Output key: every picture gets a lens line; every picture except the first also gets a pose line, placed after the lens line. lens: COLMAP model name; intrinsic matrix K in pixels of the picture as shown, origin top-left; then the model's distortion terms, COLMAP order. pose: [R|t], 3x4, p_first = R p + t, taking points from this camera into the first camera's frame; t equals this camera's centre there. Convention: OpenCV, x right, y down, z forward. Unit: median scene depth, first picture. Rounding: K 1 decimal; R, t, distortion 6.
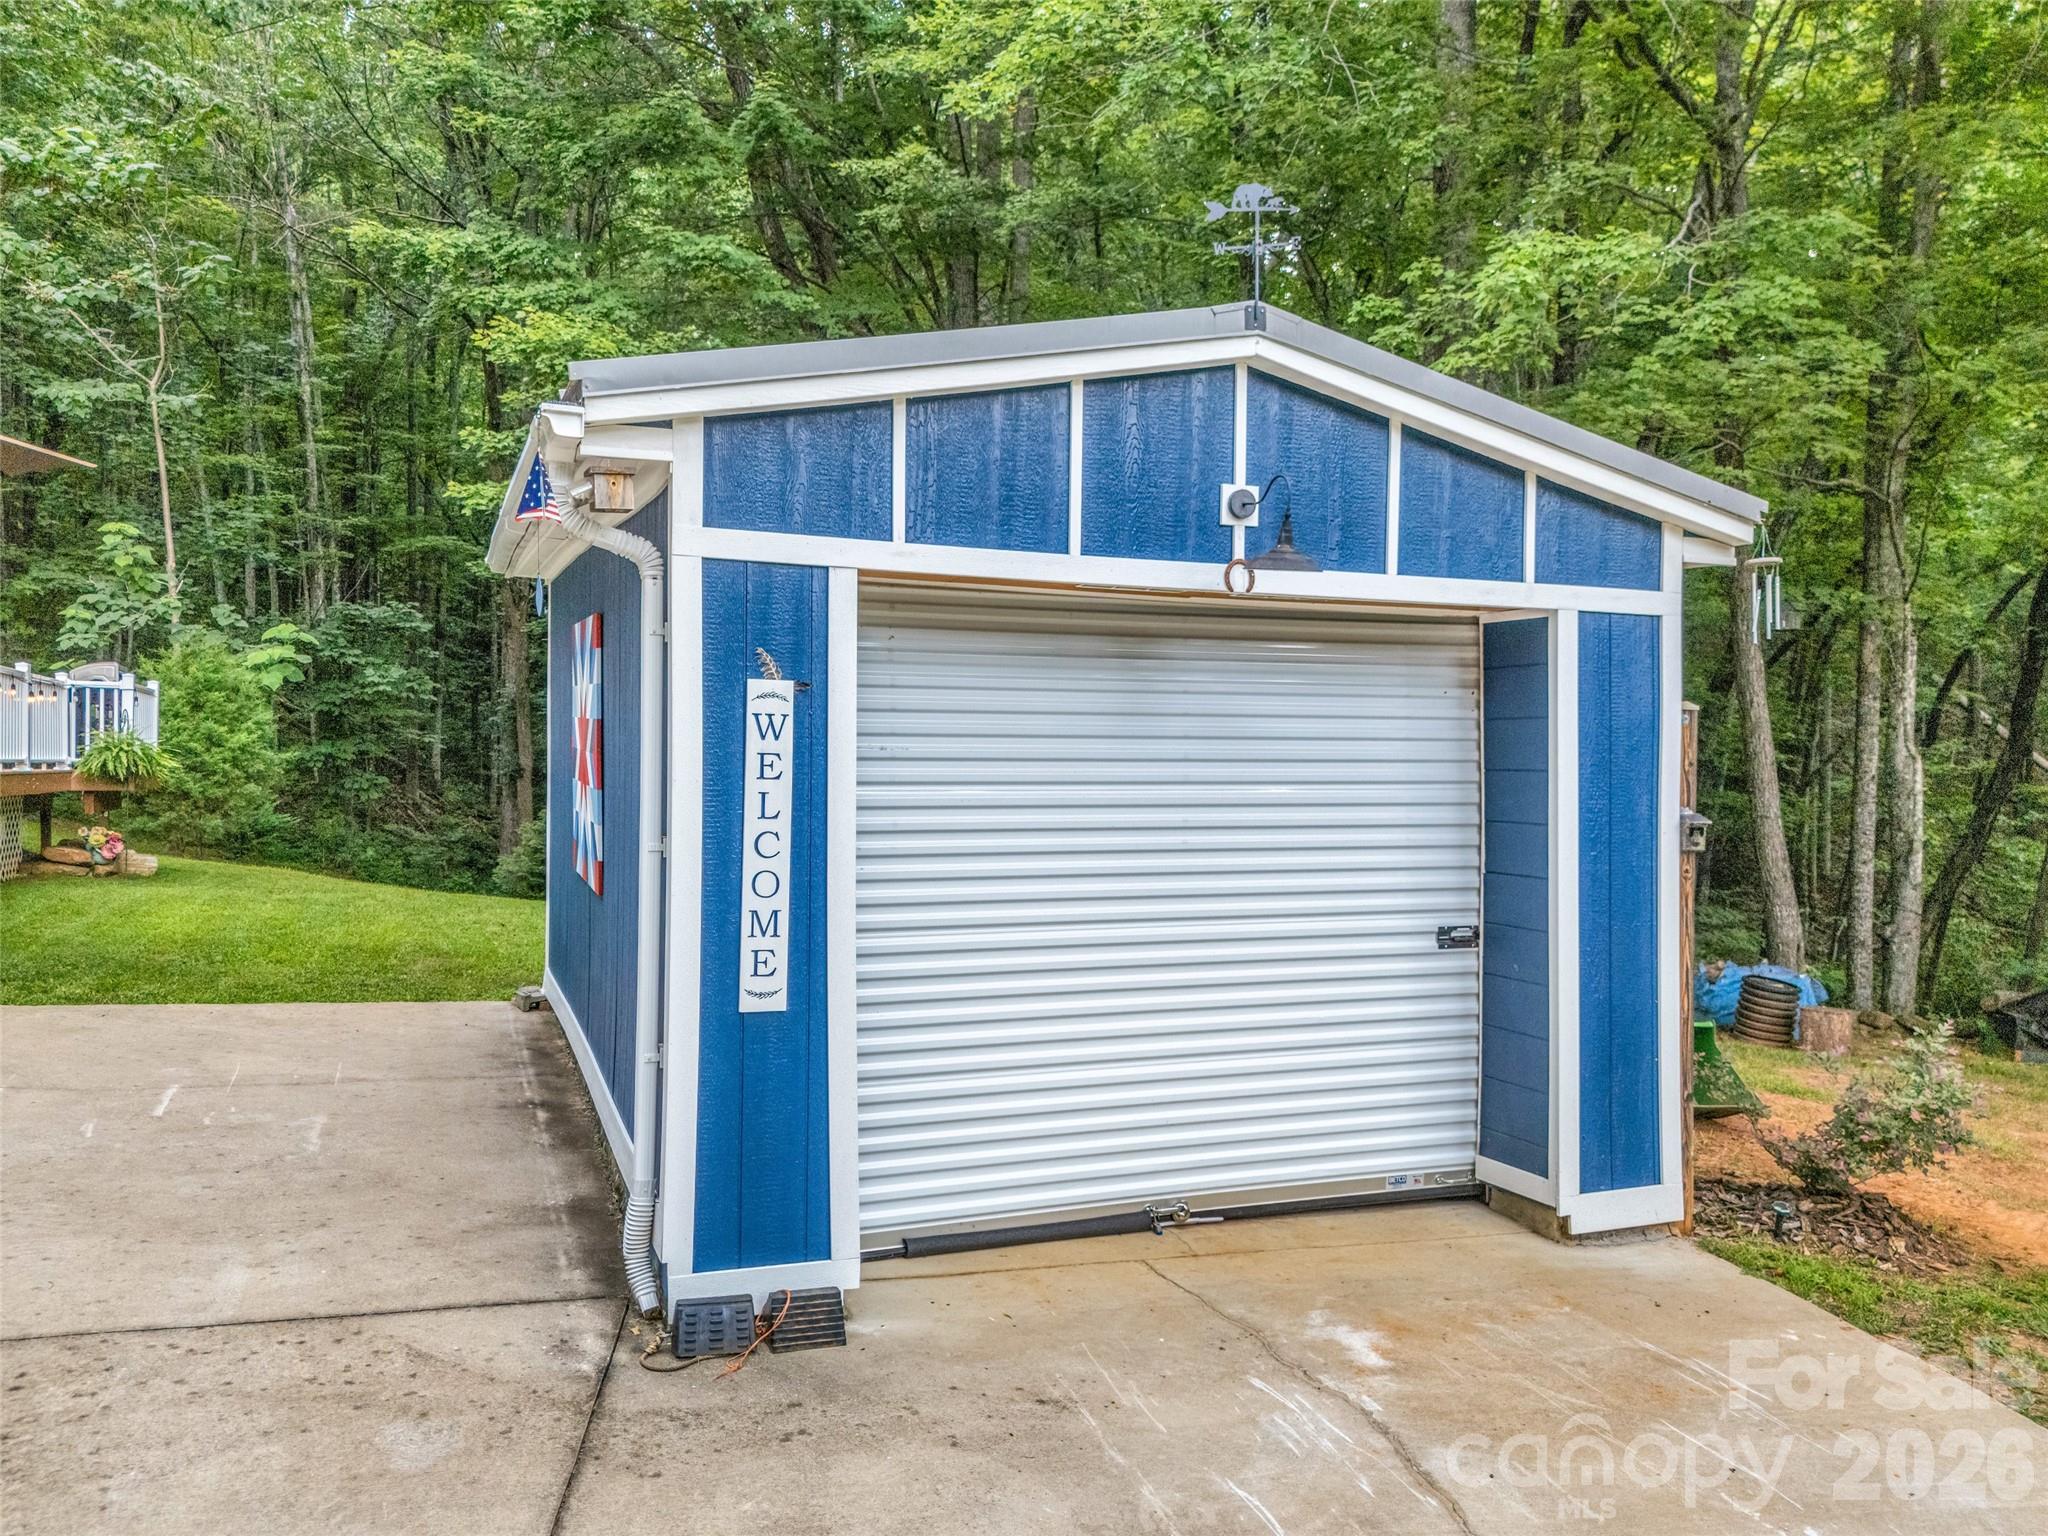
lens RADIAL K [[1632.1, 0, 1023.4], [0, 1632.1, 755.0], [0, 0, 1]] dist [0.074028, -0.067641]
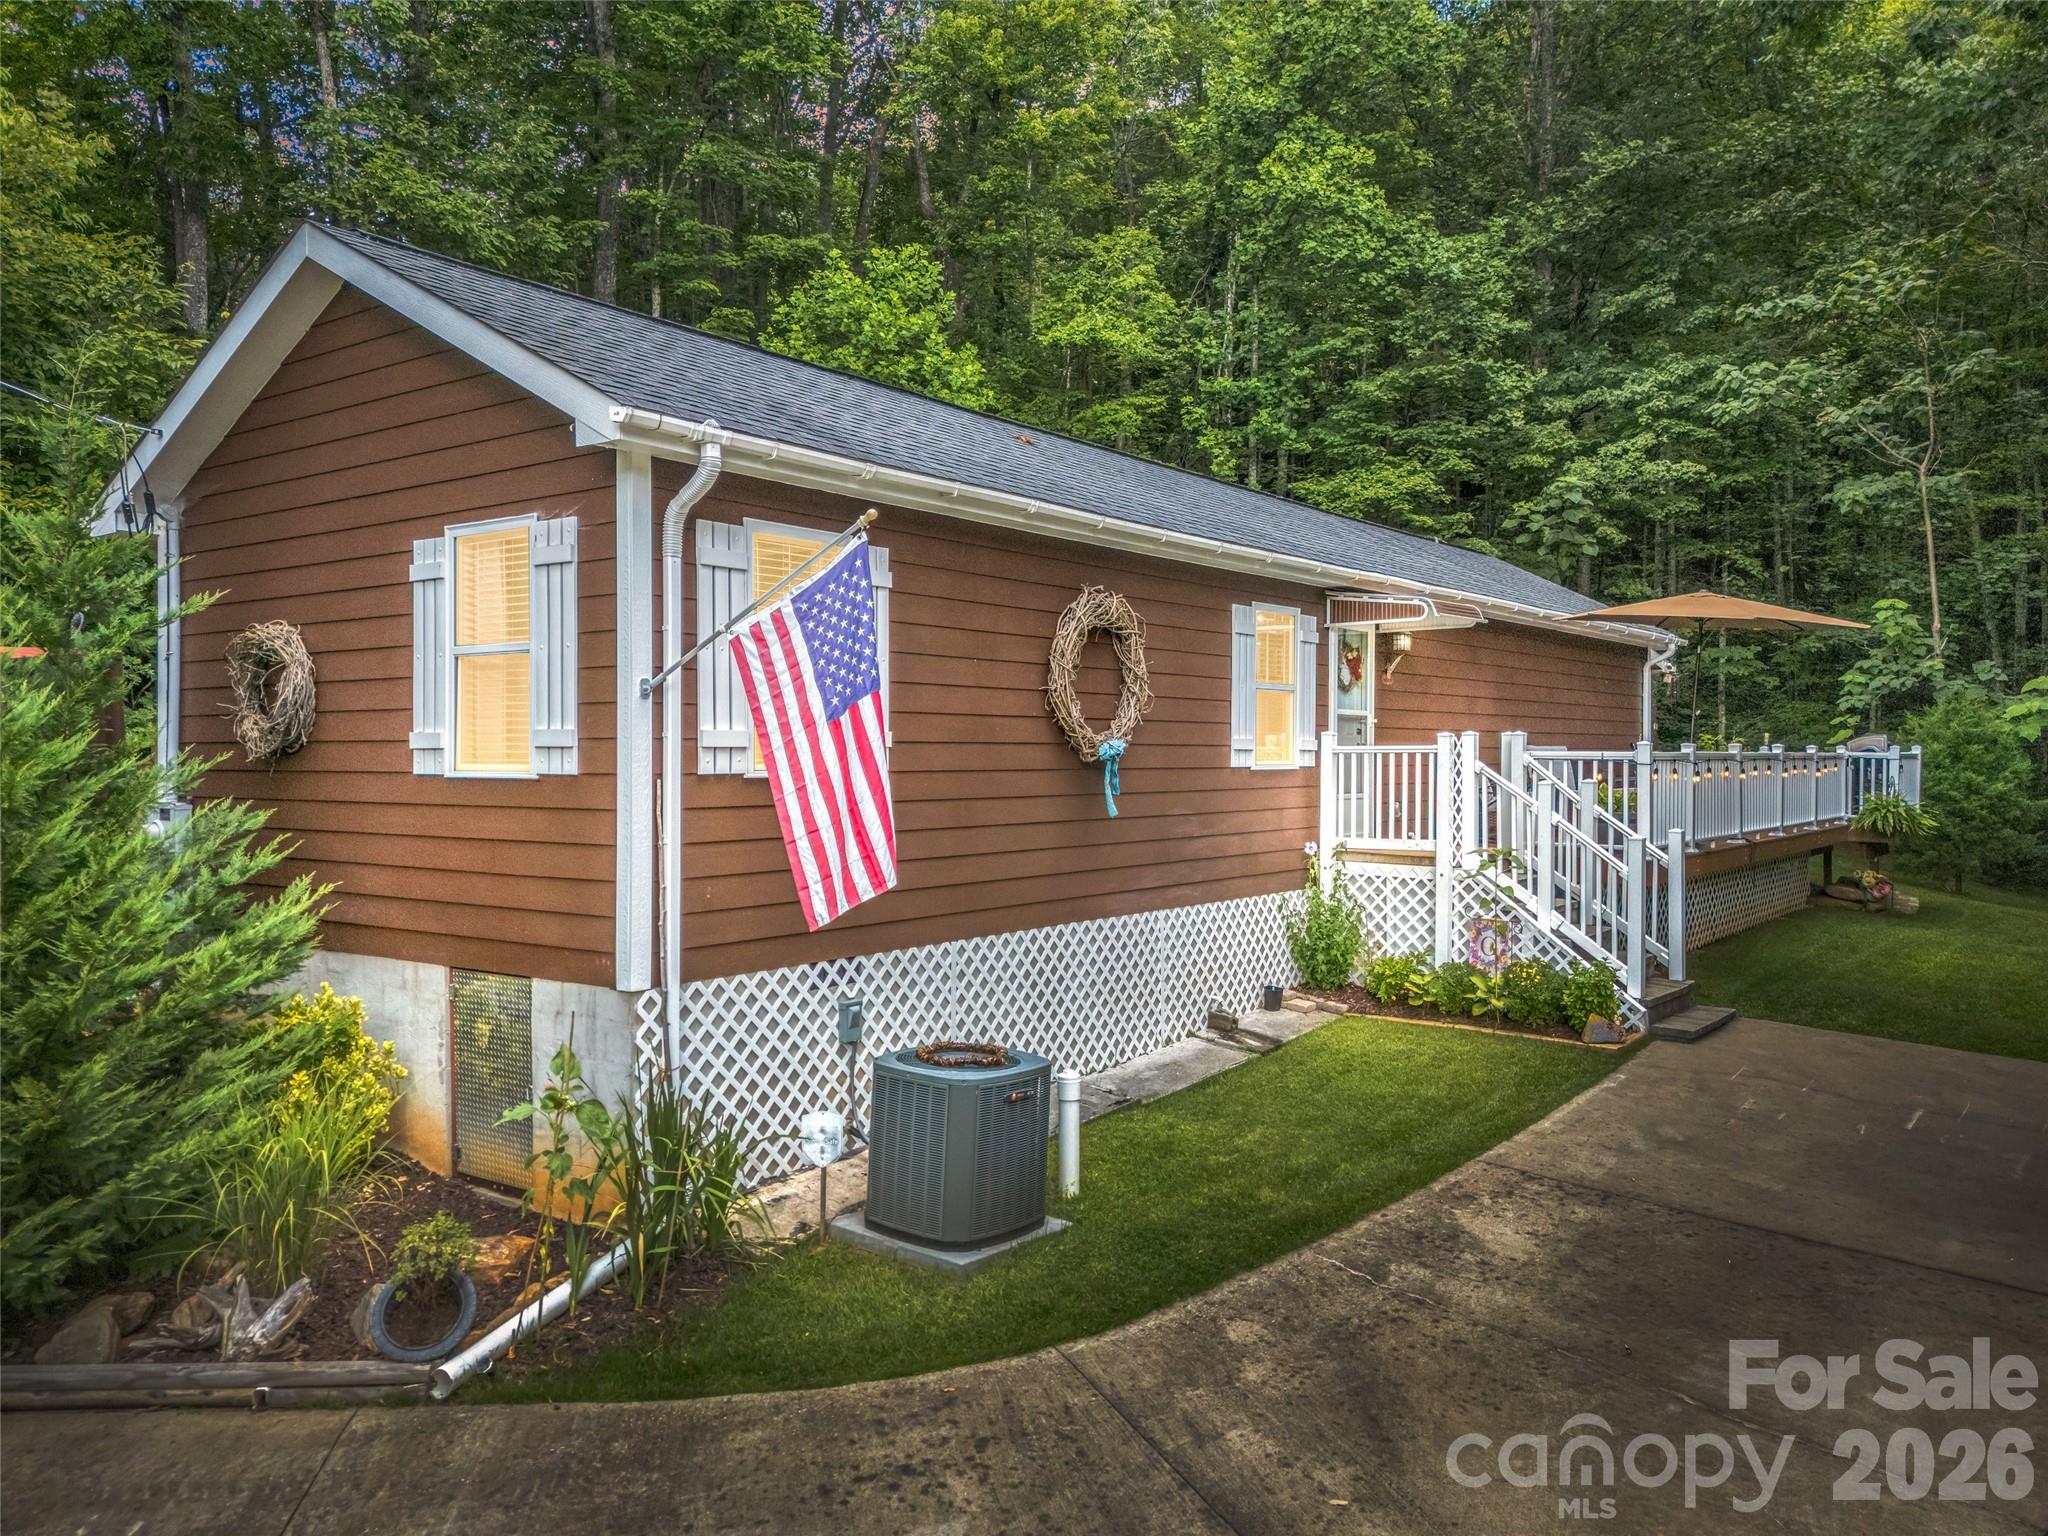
lens RADIAL K [[1536.8, 0, 1024.0], [0, 1536.8, 768.0], [0, 0, 1]] dist [0.067449, -0.057763]
pose [[0.534815, 0.008550, -0.844926, 0.079550], [-0.002493, 0.999960, 0.008541, -0.039467], [0.844965, -0.002461, 0.534816, -0.141063]]
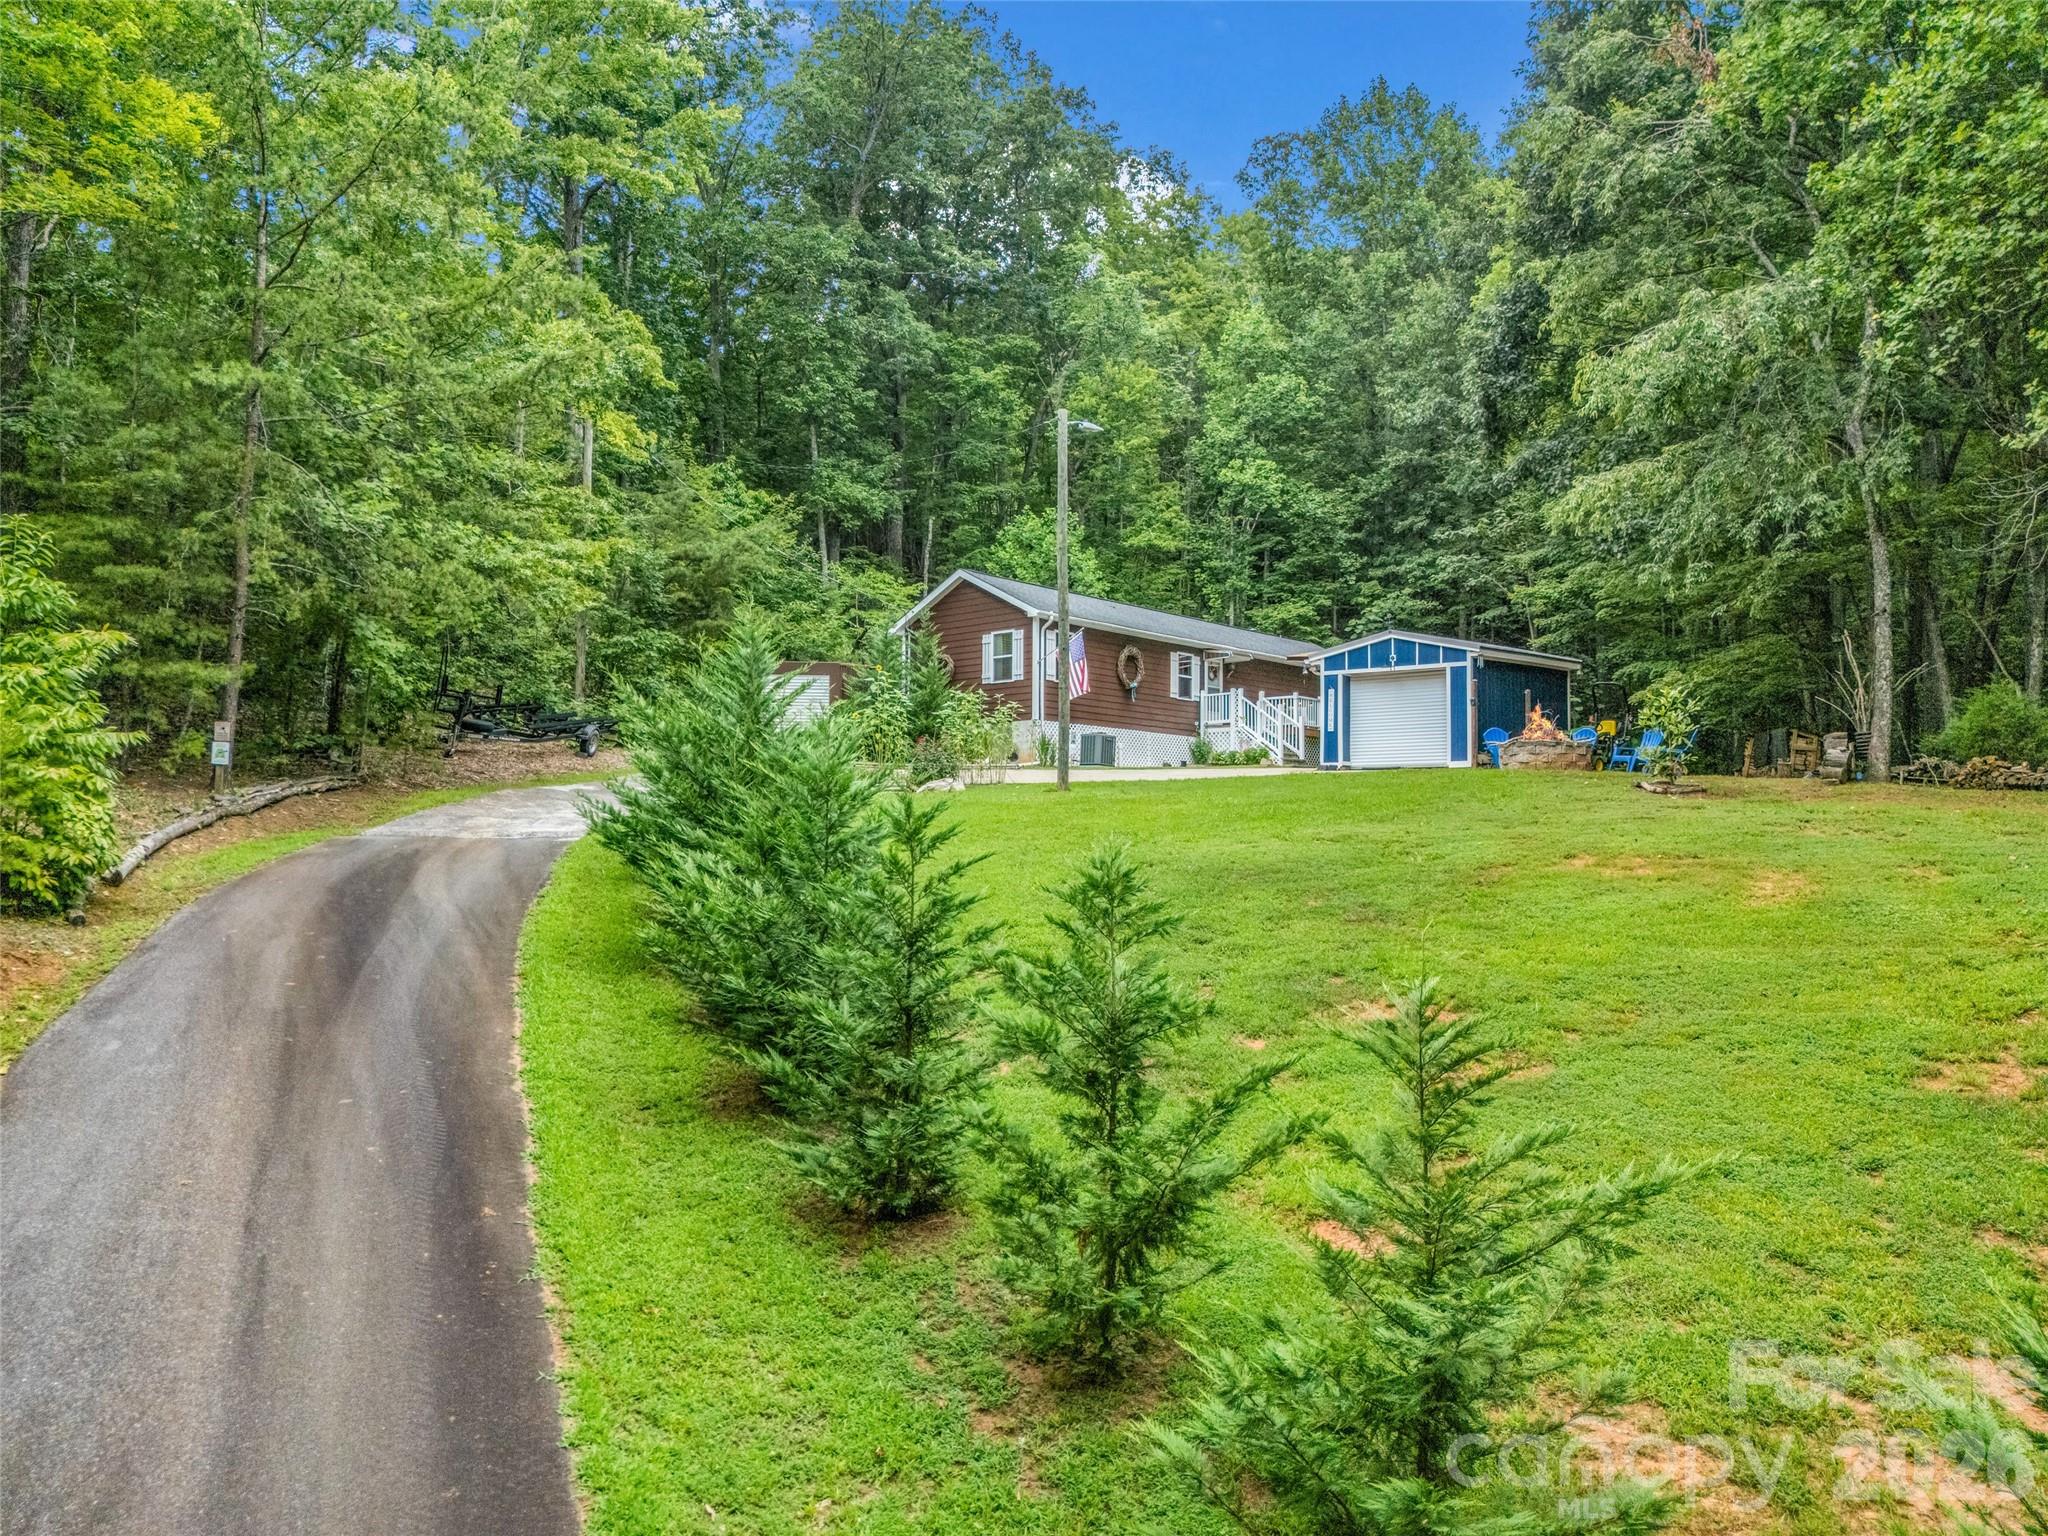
lens RADIAL K [[1536.8, 0, 1024.0], [0, 1536.8, 768.0], [0, 0, 1]] dist [0.067449, -0.057763]
pose [[0.477328, -0.051630, -0.877207, 1.428156], [-0.004770, 0.998105, -0.061341, 0.201643], [0.878712, 0.033464, 0.476177, -0.970792]]
